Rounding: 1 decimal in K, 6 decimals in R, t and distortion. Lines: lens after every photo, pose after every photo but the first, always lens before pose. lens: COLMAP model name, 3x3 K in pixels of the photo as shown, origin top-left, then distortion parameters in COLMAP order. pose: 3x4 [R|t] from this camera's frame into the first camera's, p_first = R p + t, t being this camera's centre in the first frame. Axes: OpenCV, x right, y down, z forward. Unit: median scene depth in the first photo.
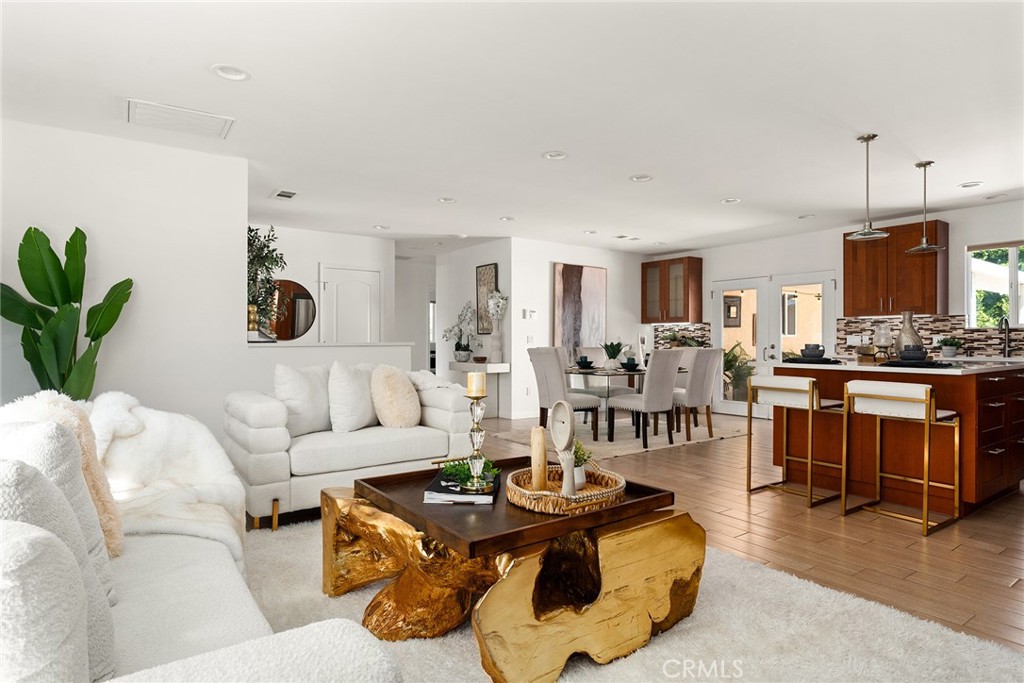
lens RADIAL K [[574.4, 0, 514.1], [0, 574.4, 339.3], [0, 0, 1]] dist [-0.006141, 0.009148]
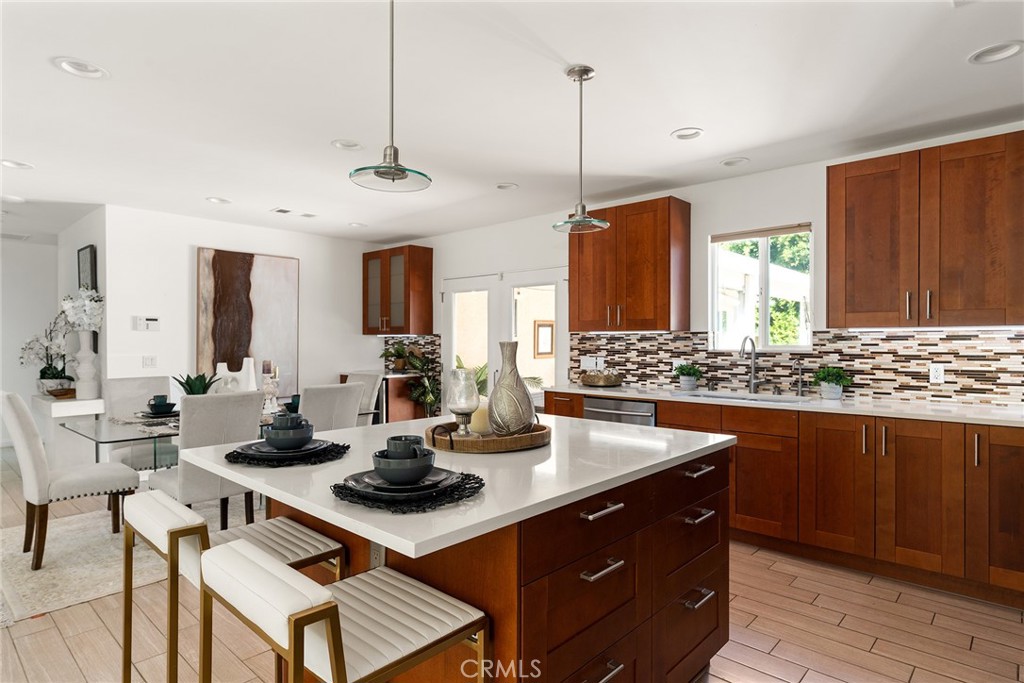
lens RADIAL K [[574.4, 0, 513.2], [0, 574.4, 342.2], [0, 0, 1]] dist [-0.006141, 0.009148]
pose [[0.980314, -0.002899, 0.197425, 0.365478], [0.001338, 0.999967, 0.008038, -0.031742], [-0.197442, -0.007615, 0.980285, 0.312617]]
